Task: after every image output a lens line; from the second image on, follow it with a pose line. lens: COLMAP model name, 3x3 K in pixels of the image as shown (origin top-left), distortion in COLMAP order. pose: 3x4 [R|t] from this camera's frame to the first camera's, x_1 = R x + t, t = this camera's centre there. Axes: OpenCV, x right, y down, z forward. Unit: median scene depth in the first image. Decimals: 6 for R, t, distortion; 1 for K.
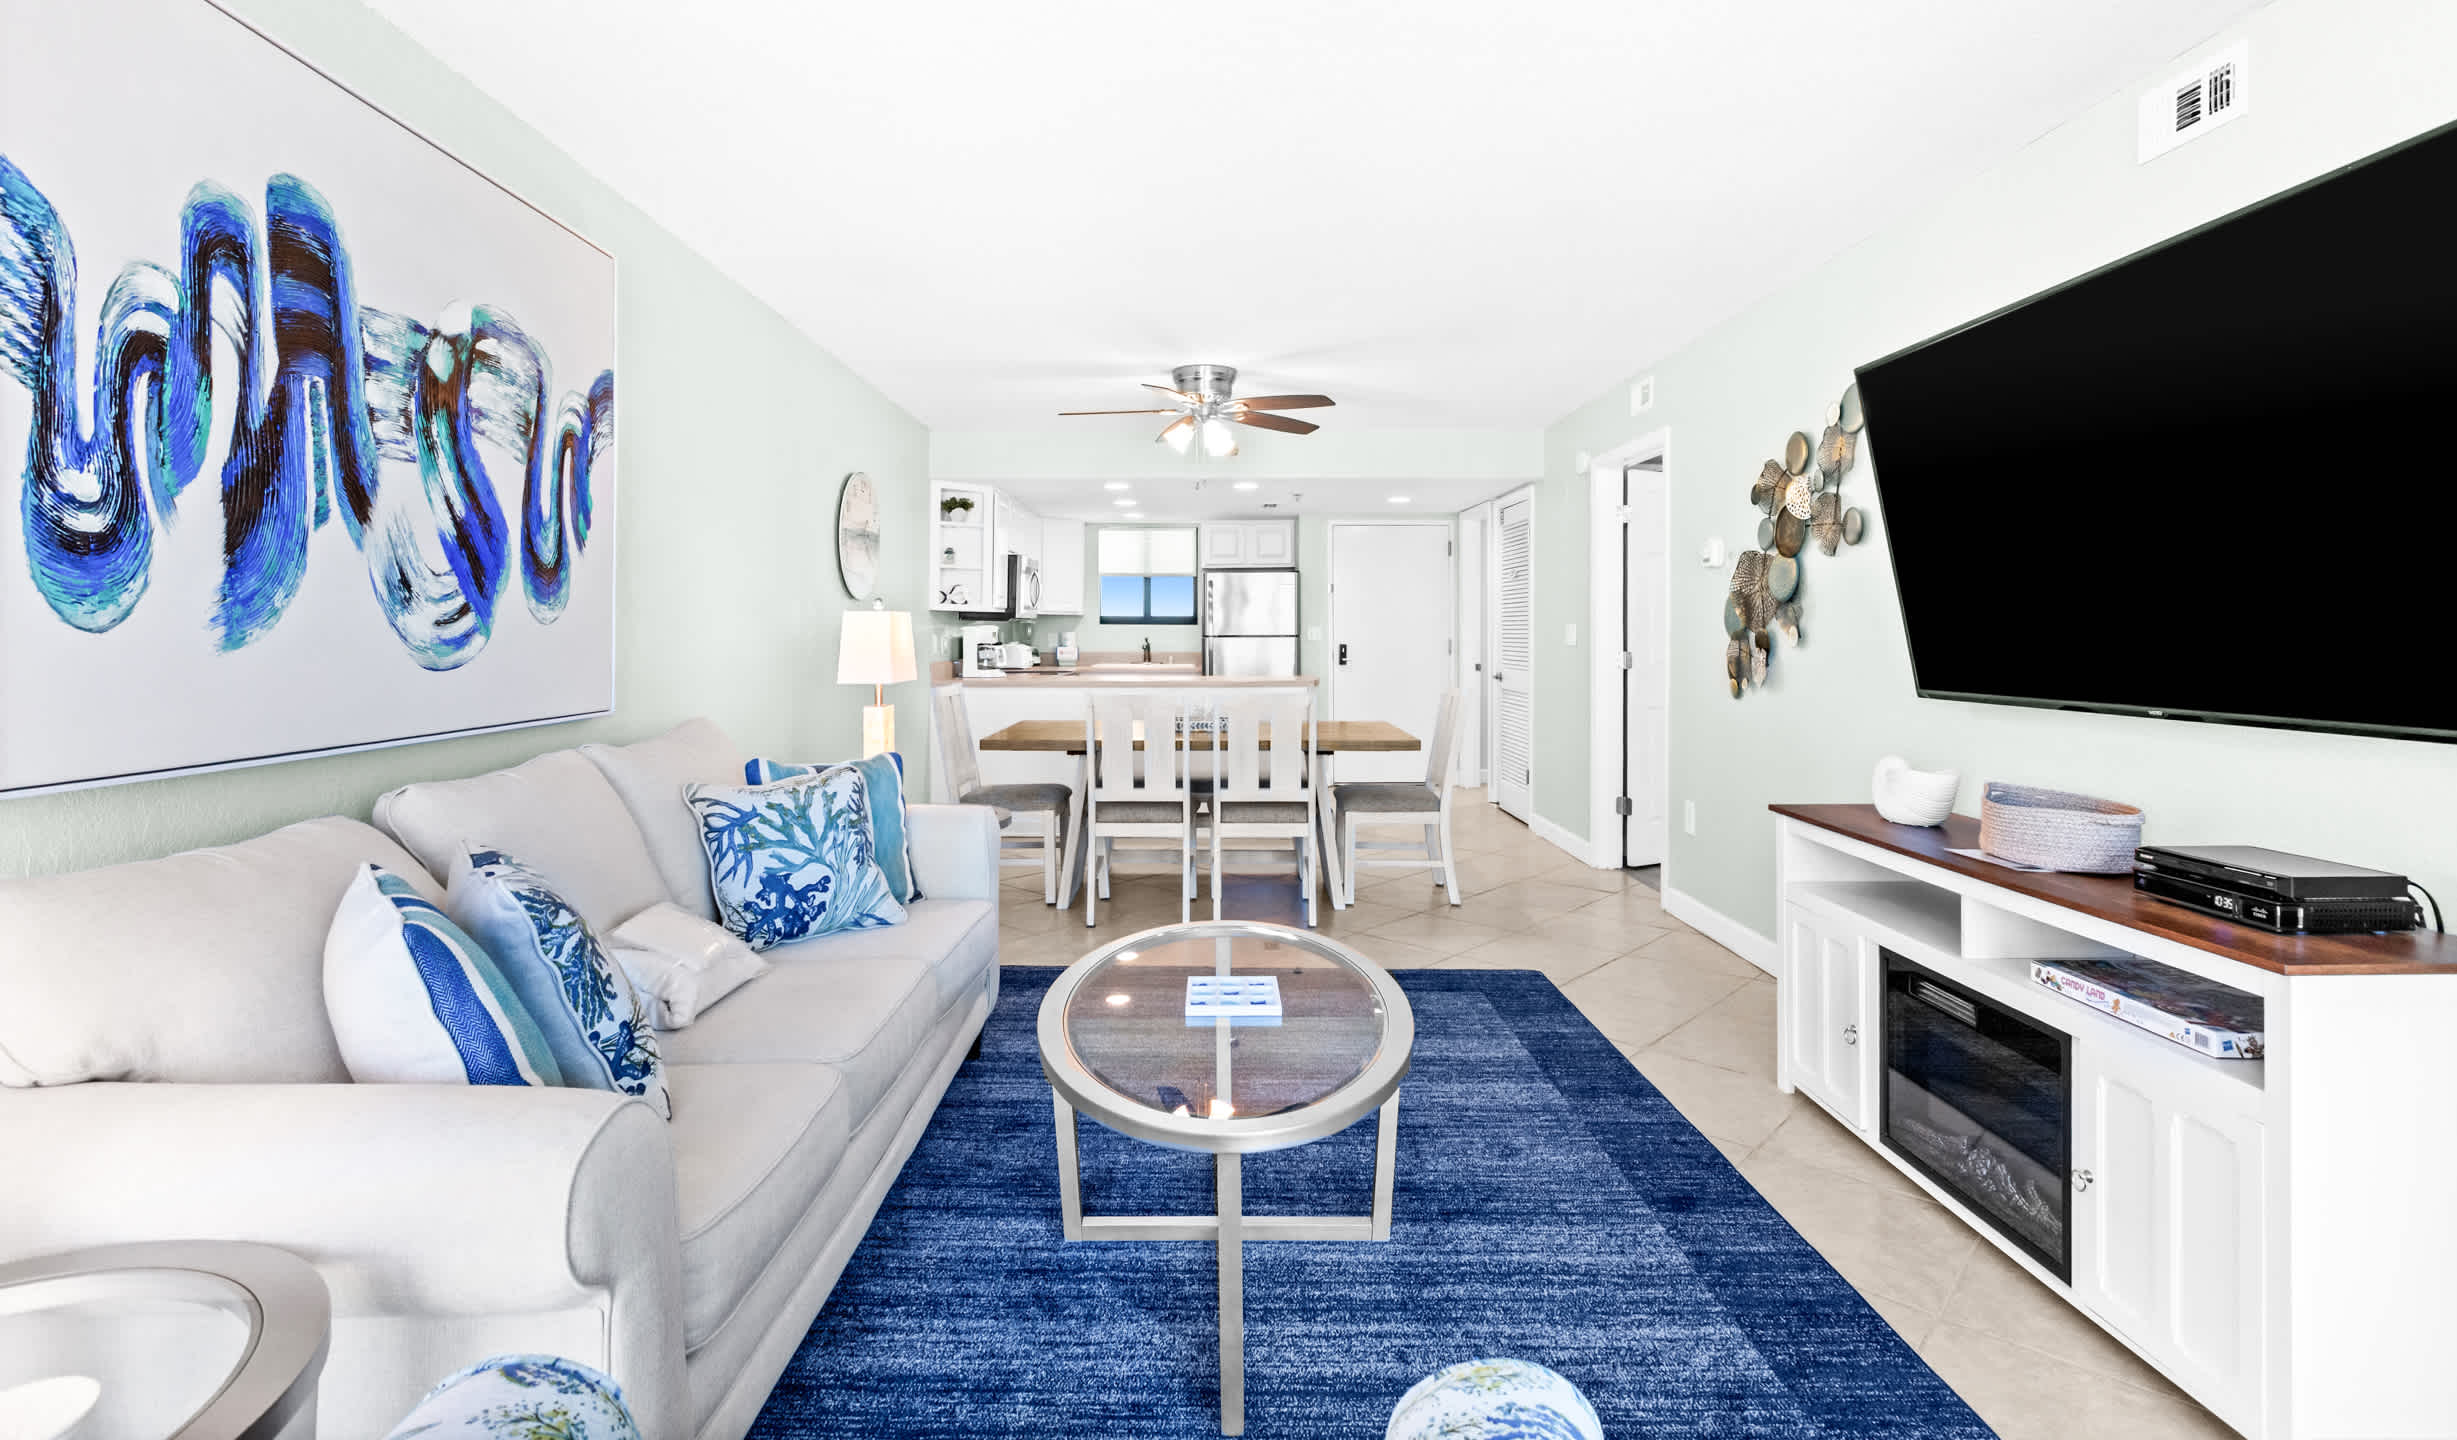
lens RADIAL K [[1146.4, 0, 1221.3], [0, 1146.4, 630.6], [0, 0, 1]] dist [0.002795, 0.000607]
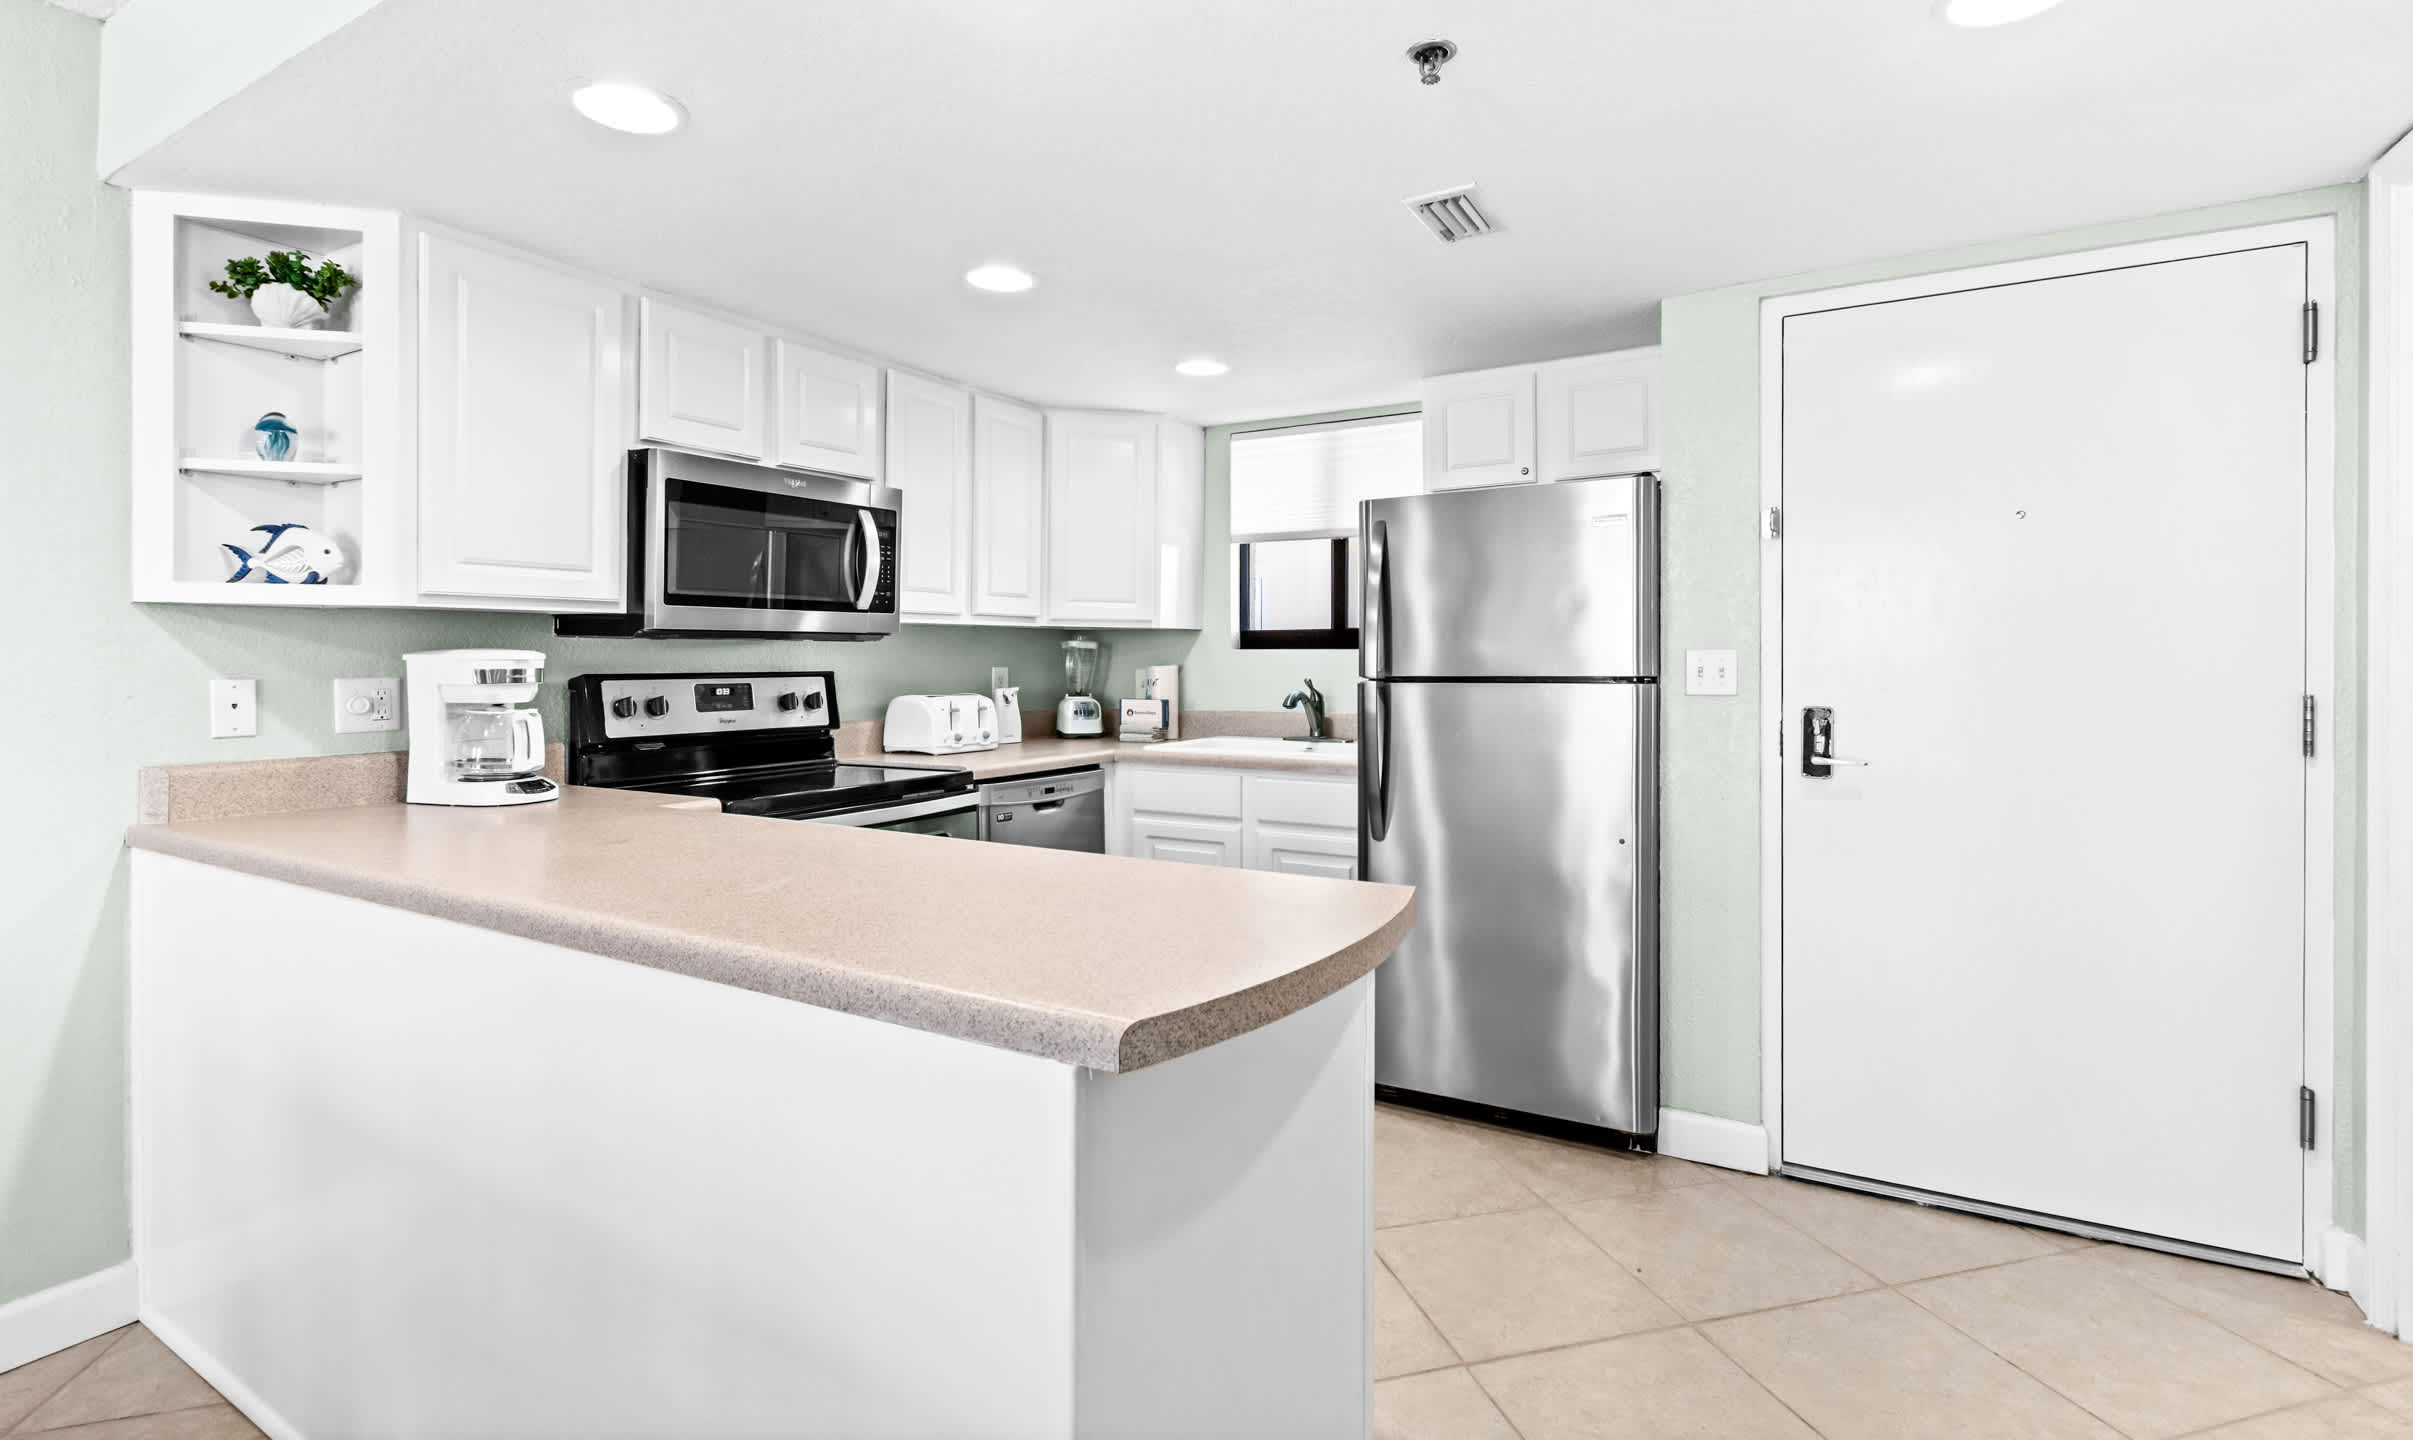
lens RADIAL K [[1102.5, 0, 1195.7], [0, 1102.5, 675.7], [0, 0, 1]] dist [0.000476, 0.000192]
pose [[0.851779, 0.004723, -0.523881, 0.401338], [0.002934, 0.999901, 0.013786, -0.002103], [0.523894, -0.013280, 0.851680, 2.272927]]
